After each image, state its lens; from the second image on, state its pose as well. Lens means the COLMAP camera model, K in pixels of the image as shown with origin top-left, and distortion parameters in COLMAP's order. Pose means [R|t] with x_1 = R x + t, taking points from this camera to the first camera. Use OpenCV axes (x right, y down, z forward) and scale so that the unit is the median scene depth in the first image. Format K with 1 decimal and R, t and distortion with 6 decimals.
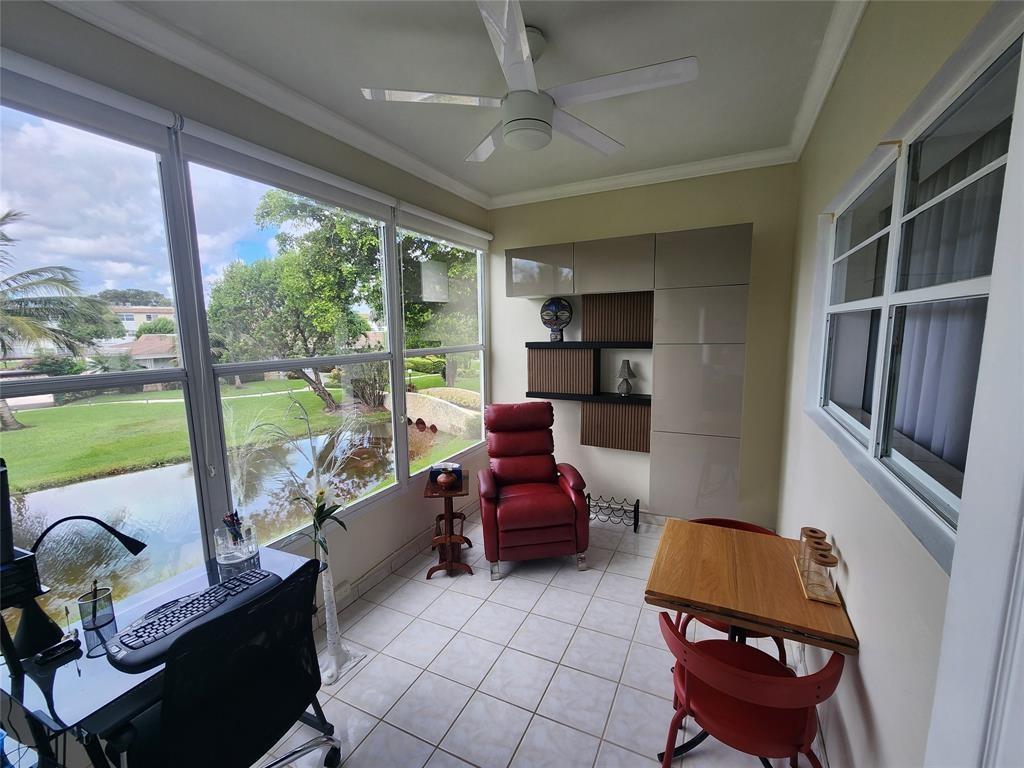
lens RADIAL K [[419.0, 0, 520.9], [0, 419.0, 387.6], [0, 0, 1]] dist [-0.000545, -0.000492]
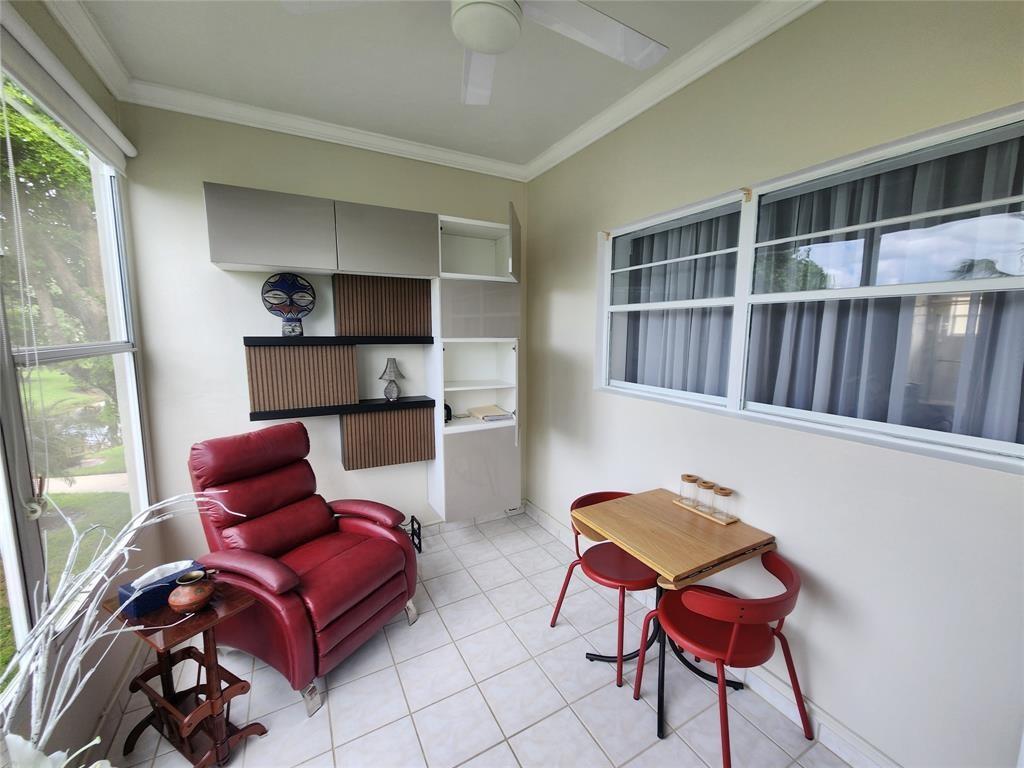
lens RADIAL K [[419.0, 0, 516.9], [0, 419.0, 389.4], [0, 0, 1]] dist [-0.000545, -0.000492]
pose [[0.579989, -0.094791, 0.809091, -0.286459], [0.097123, 0.994169, 0.046853, -0.018163], [-0.808814, 0.051407, 0.585813, 0.296009]]
